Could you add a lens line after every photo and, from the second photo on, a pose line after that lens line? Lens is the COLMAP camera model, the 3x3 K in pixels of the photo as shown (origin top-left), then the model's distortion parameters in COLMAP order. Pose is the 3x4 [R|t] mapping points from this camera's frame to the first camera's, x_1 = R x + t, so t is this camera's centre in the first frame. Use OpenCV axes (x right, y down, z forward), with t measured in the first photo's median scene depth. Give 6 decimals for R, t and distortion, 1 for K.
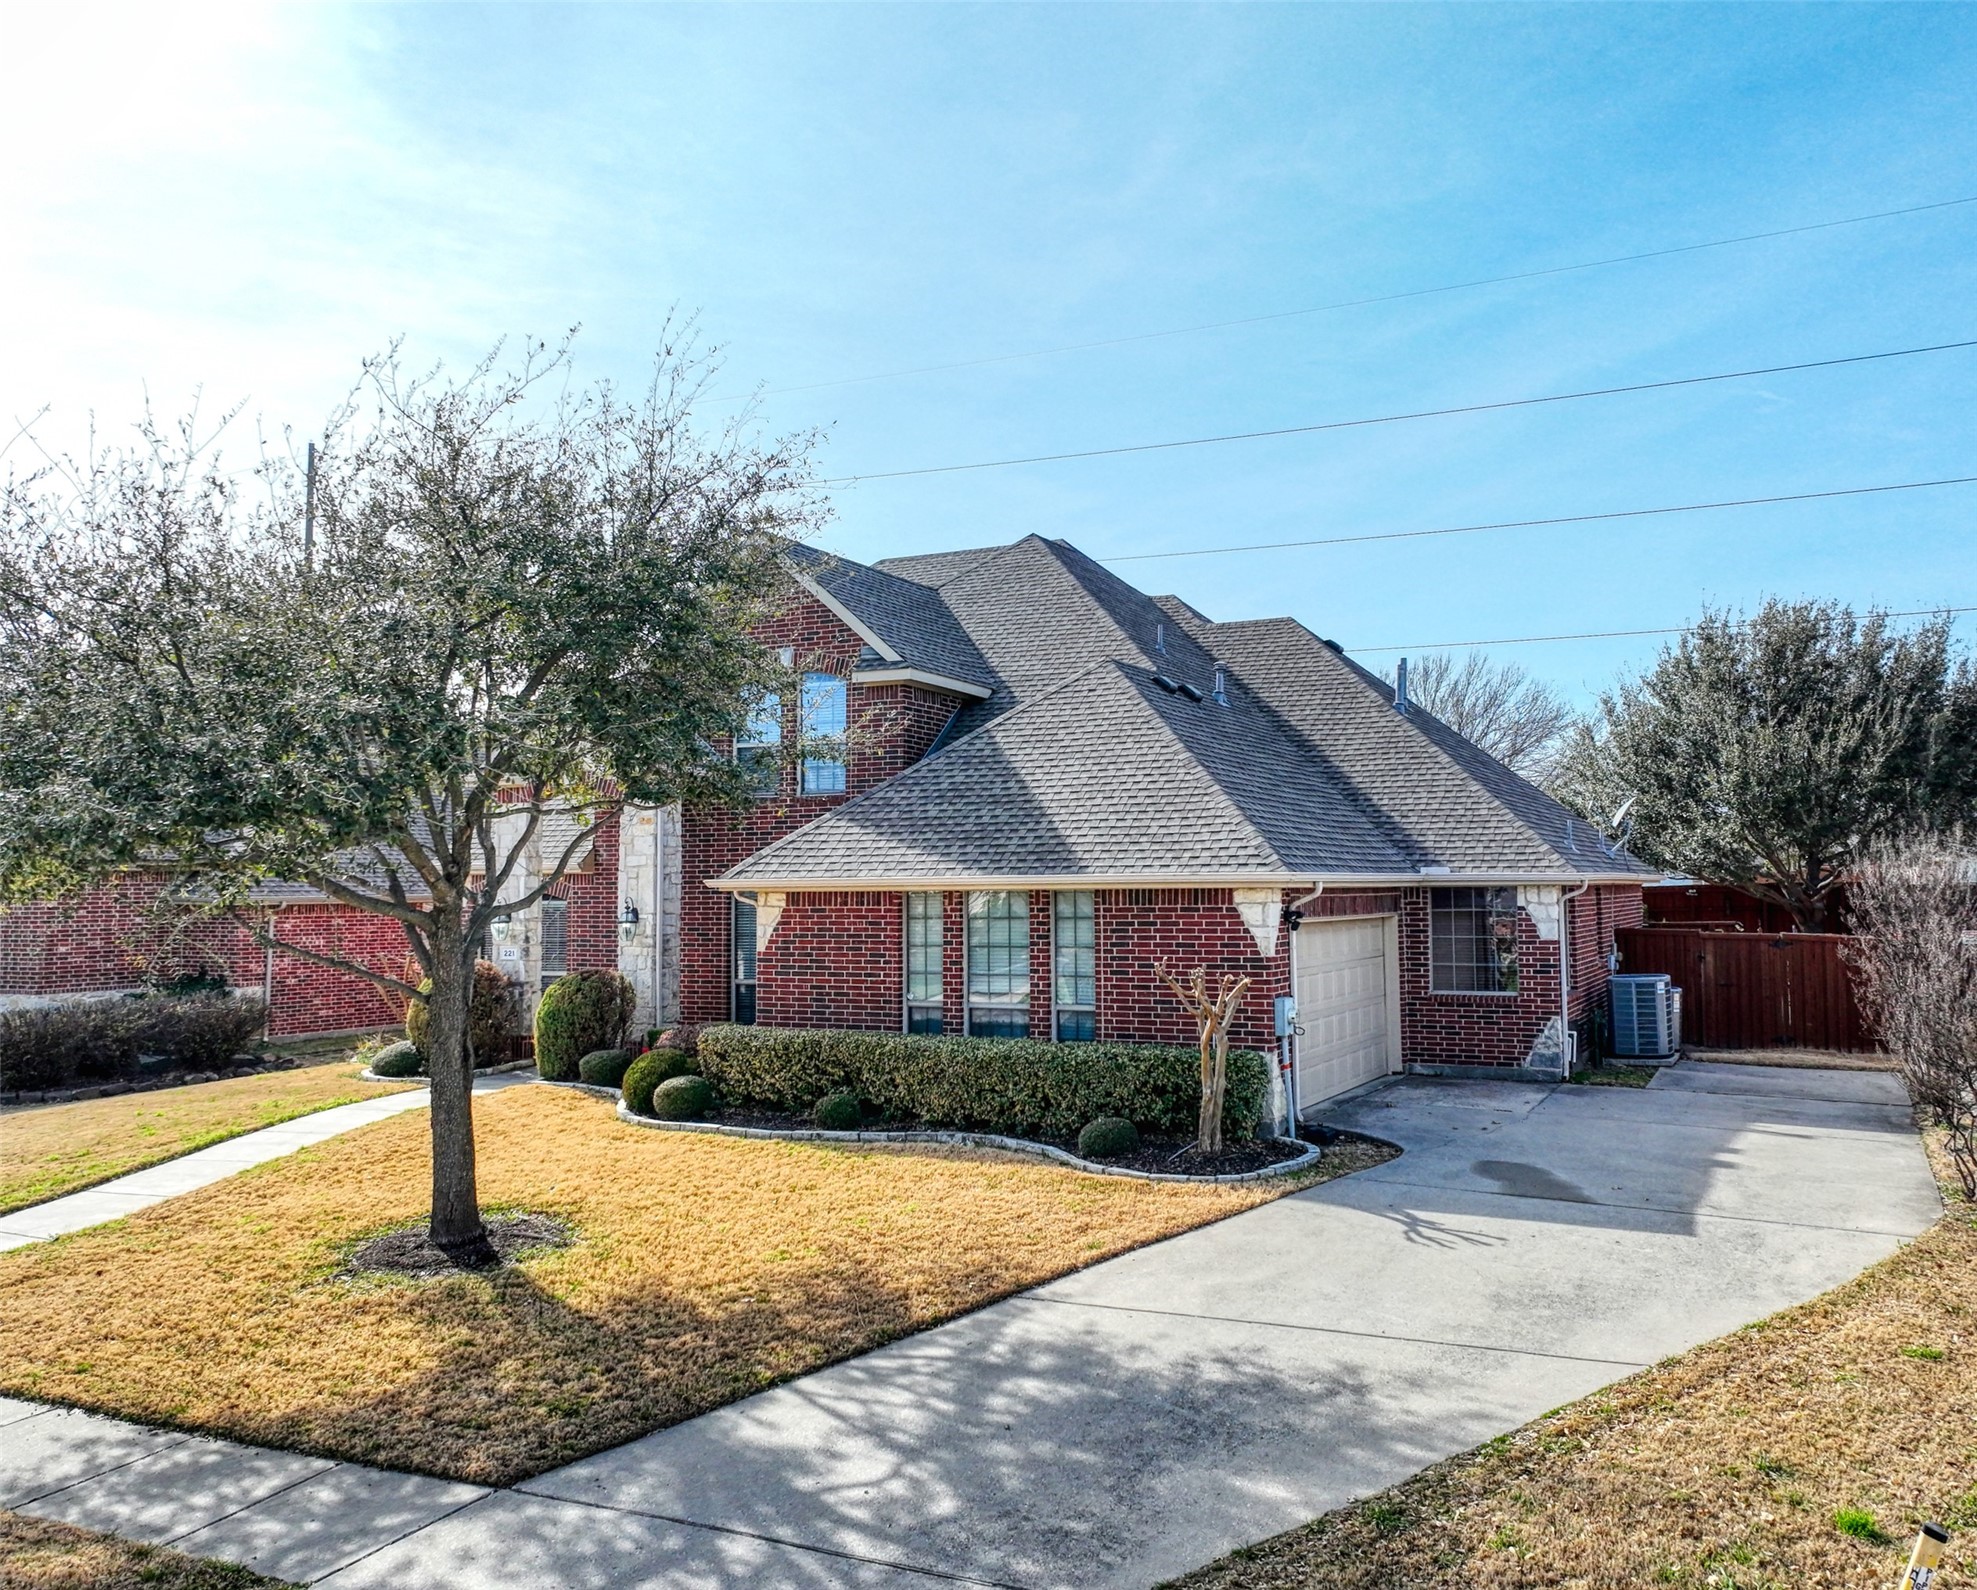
lens RADIAL K [[1482.7, 0, 986.5], [0, 1482.7, 797.9], [0, 0, 1]] dist [0.002413, 0.000339]
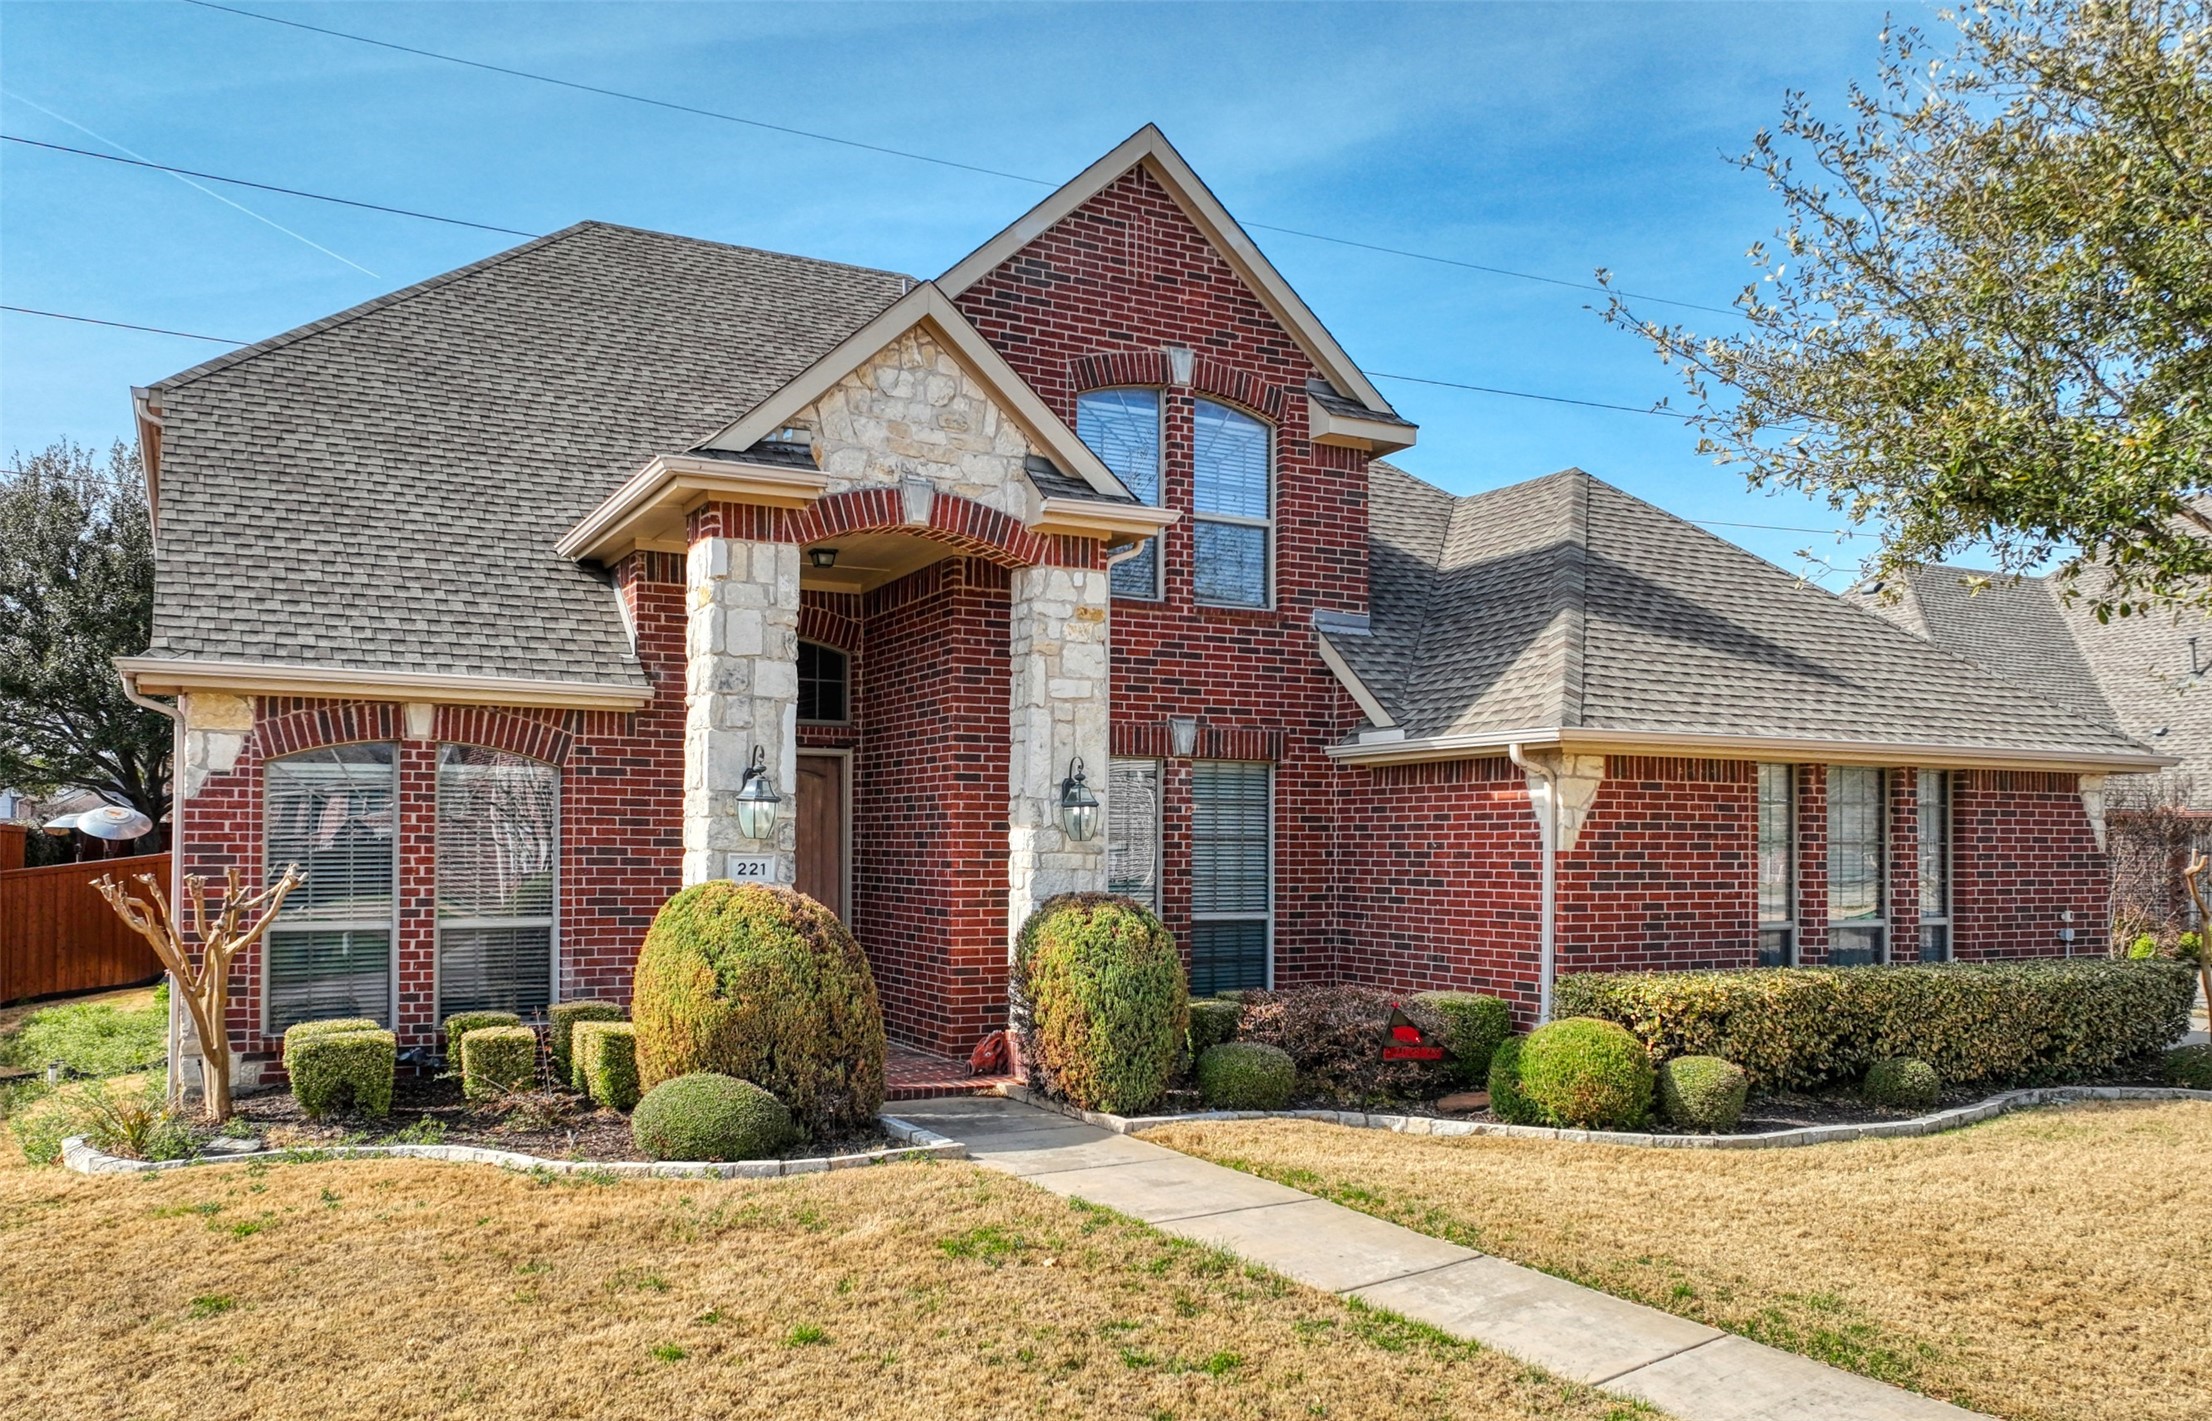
lens RADIAL K [[1775.6, 0, 1106.2], [0, 1775.6, 710.7], [0, 0, 1]] dist [-0.000175, 0.000362]
pose [[0.612519, 0.070453, 0.787310, -0.980271], [-0.063099, 0.997200, -0.040144, 0.101479], [-0.787934, -0.025089, 0.615249, 0.816335]]
